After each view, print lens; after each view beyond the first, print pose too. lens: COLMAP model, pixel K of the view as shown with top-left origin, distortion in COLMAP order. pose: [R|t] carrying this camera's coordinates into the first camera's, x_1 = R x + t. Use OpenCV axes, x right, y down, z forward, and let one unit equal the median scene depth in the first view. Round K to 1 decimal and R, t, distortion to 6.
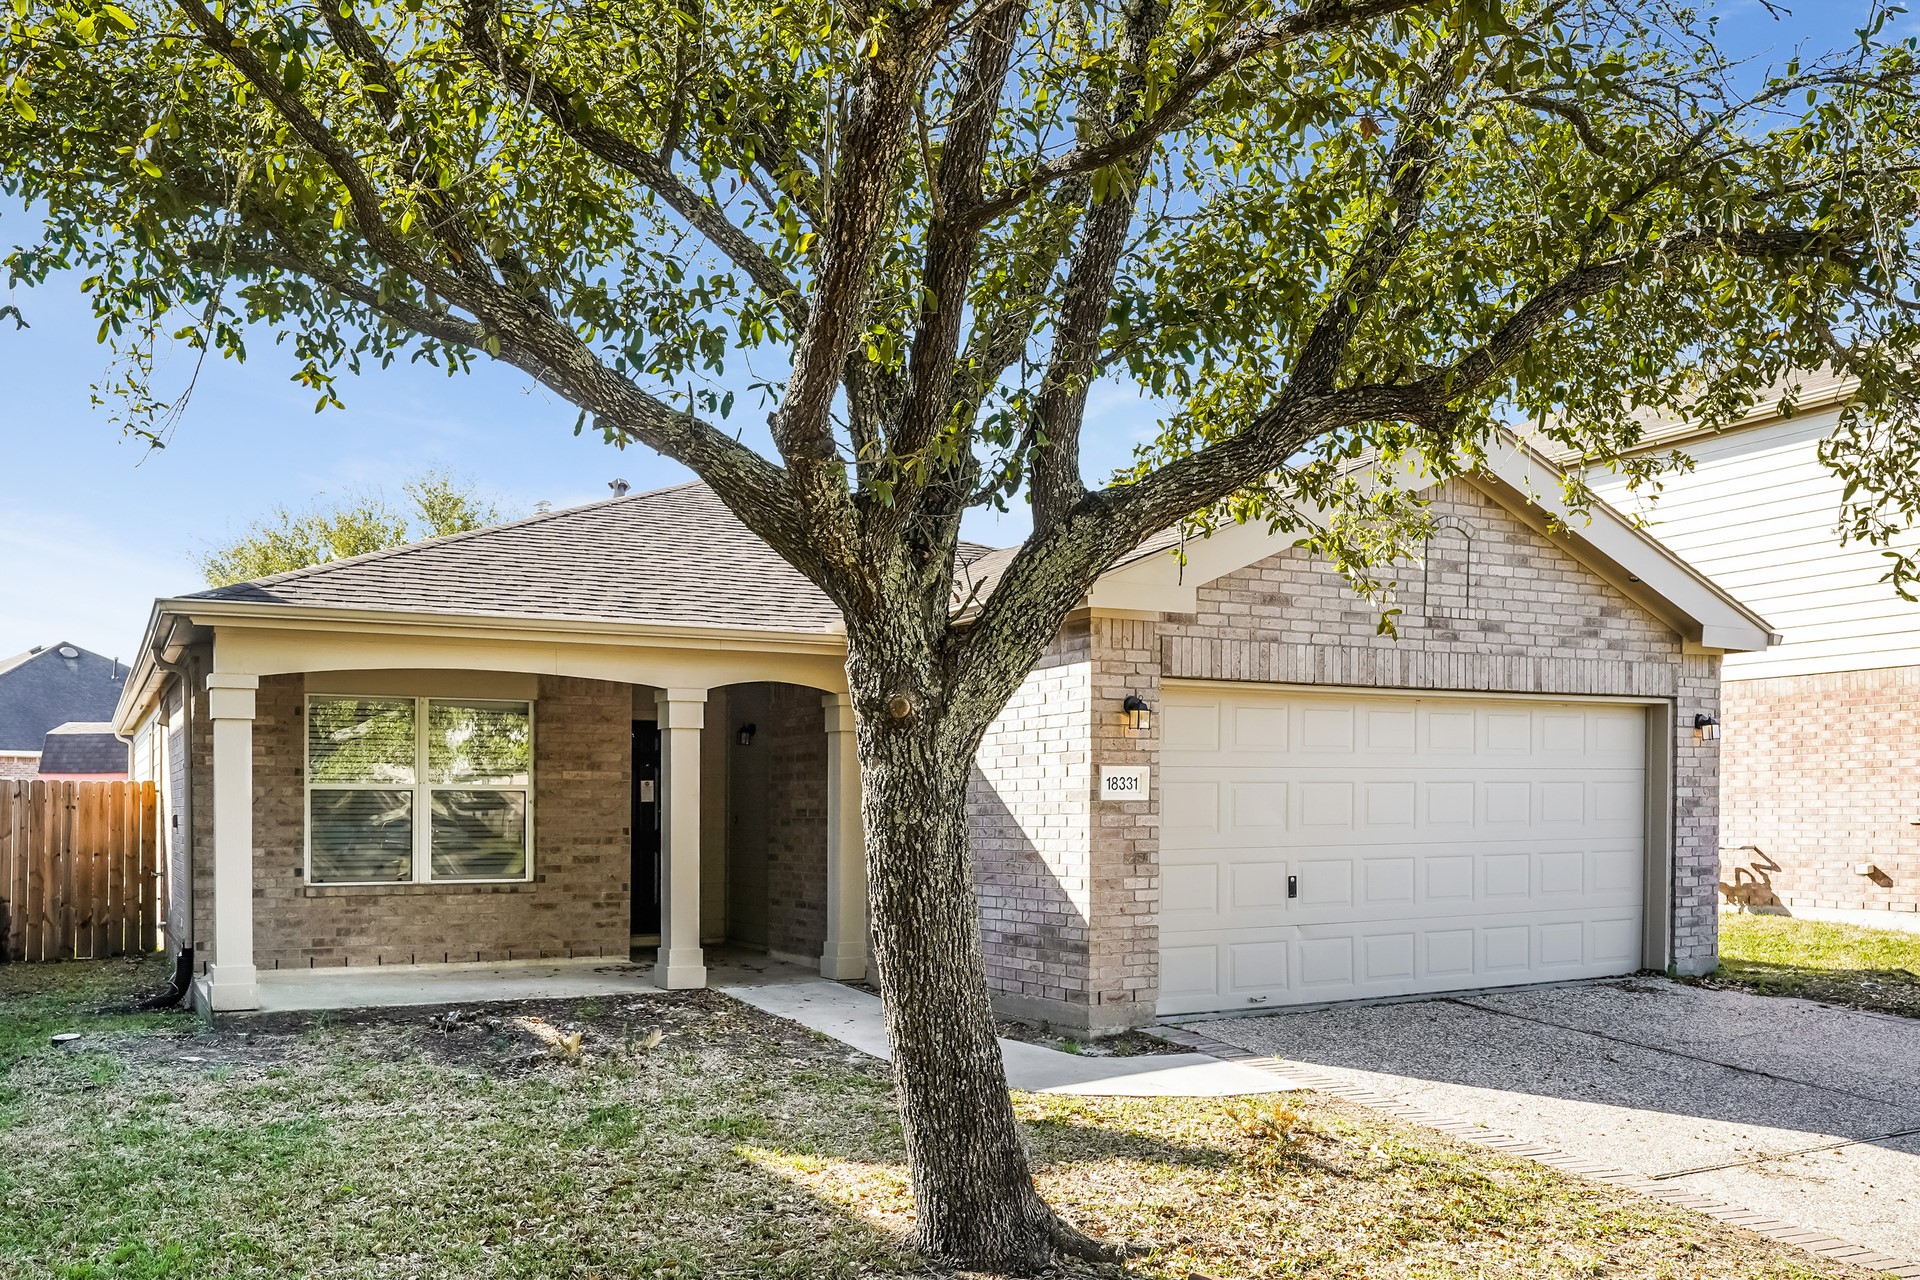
lens RADIAL K [[1263.5, 0, 960.0], [0, 1263.5, 640.0], [0, 0, 1]] dist [-0.027669, 0.001659]
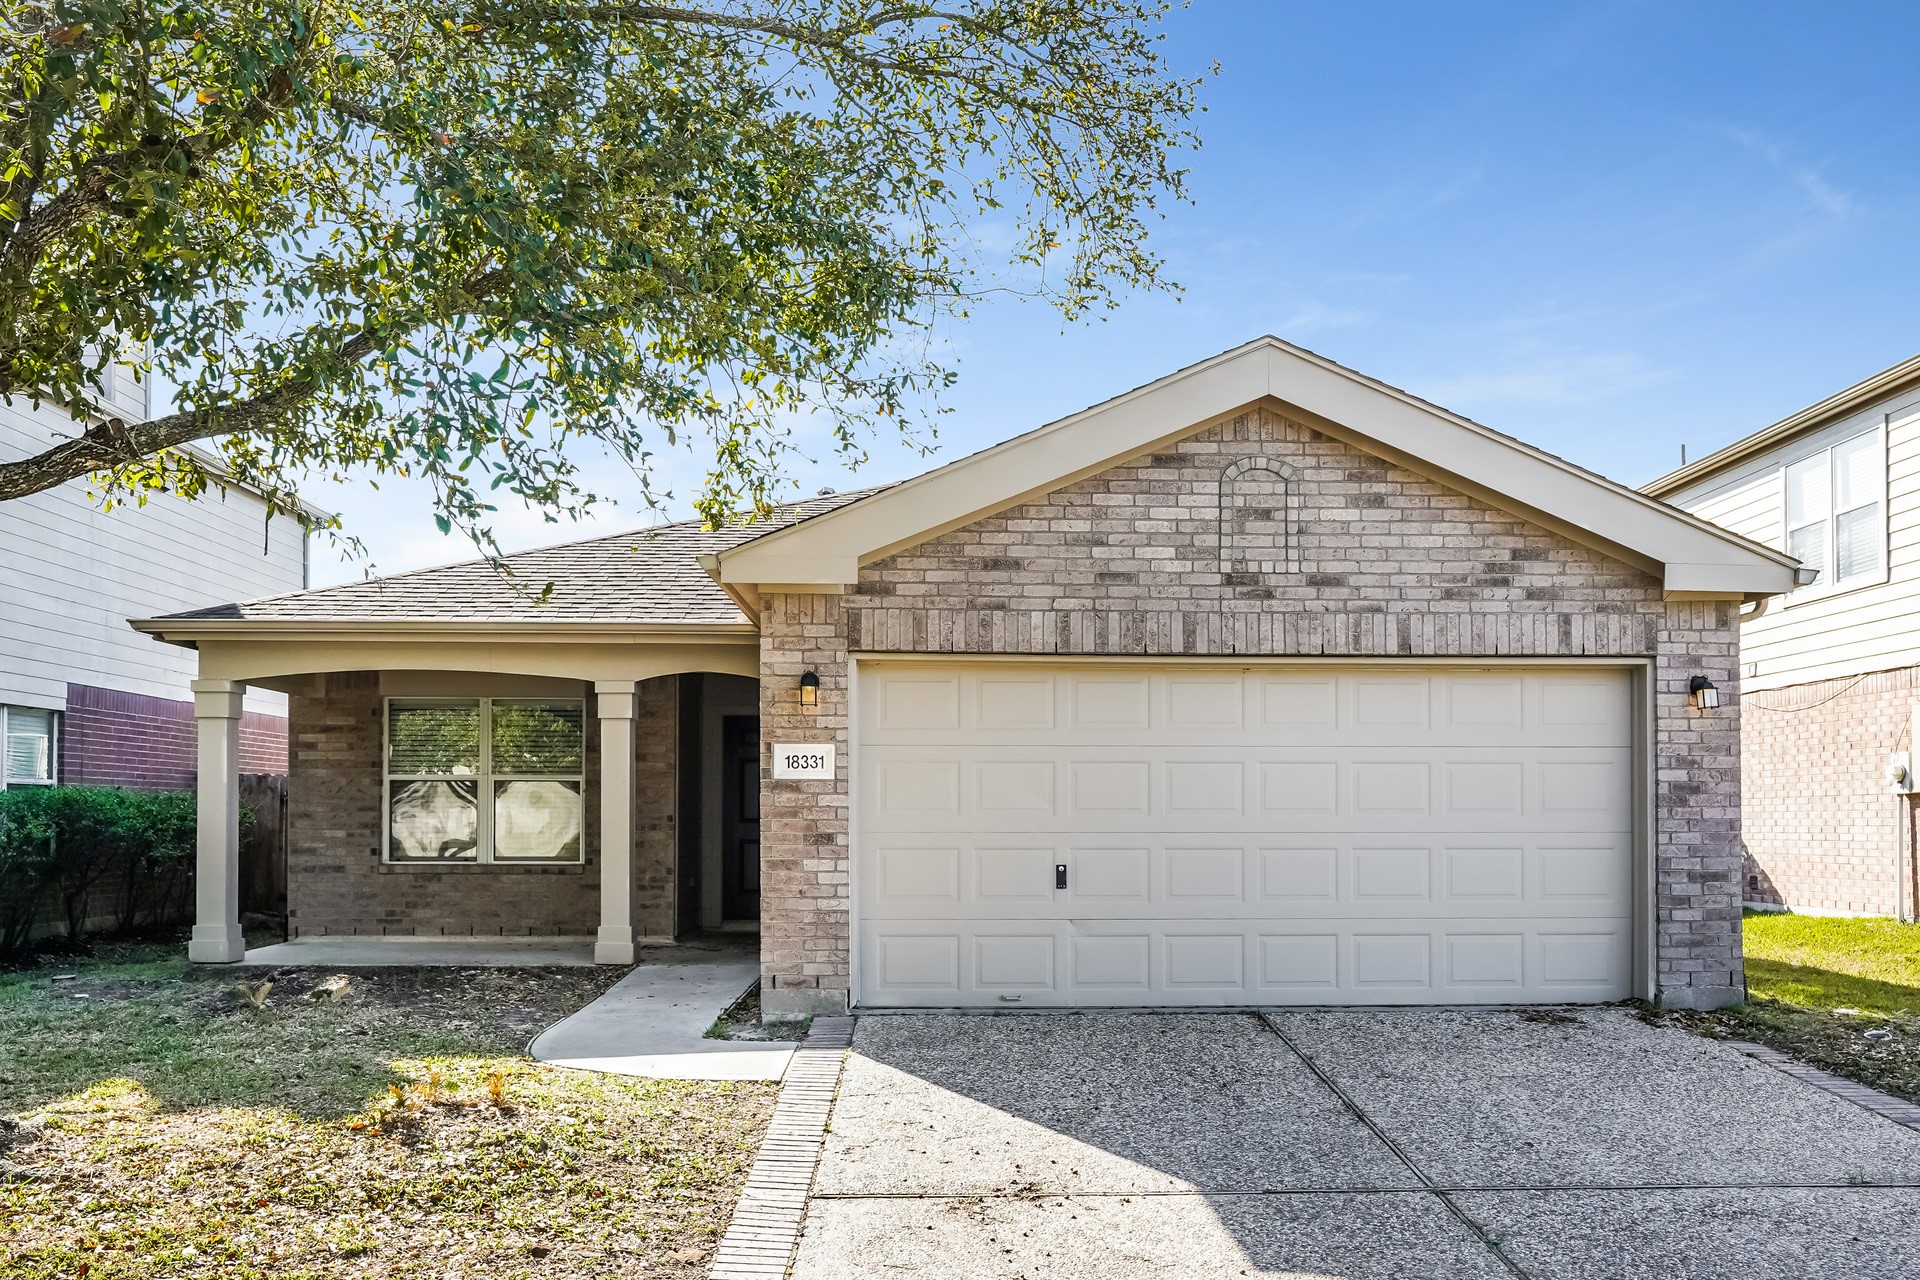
lens RADIAL K [[1279.9, 0, 959.9], [0, 1279.9, 615.0], [0, 0, 1]] dist [-0.003728, -0.000293]
pose [[0.937666, -0.047451, -0.344282, 0.493402], [0.040501, 0.998805, -0.027356, 0.027180], [0.345168, 0.011707, 0.938468, 0.095650]]
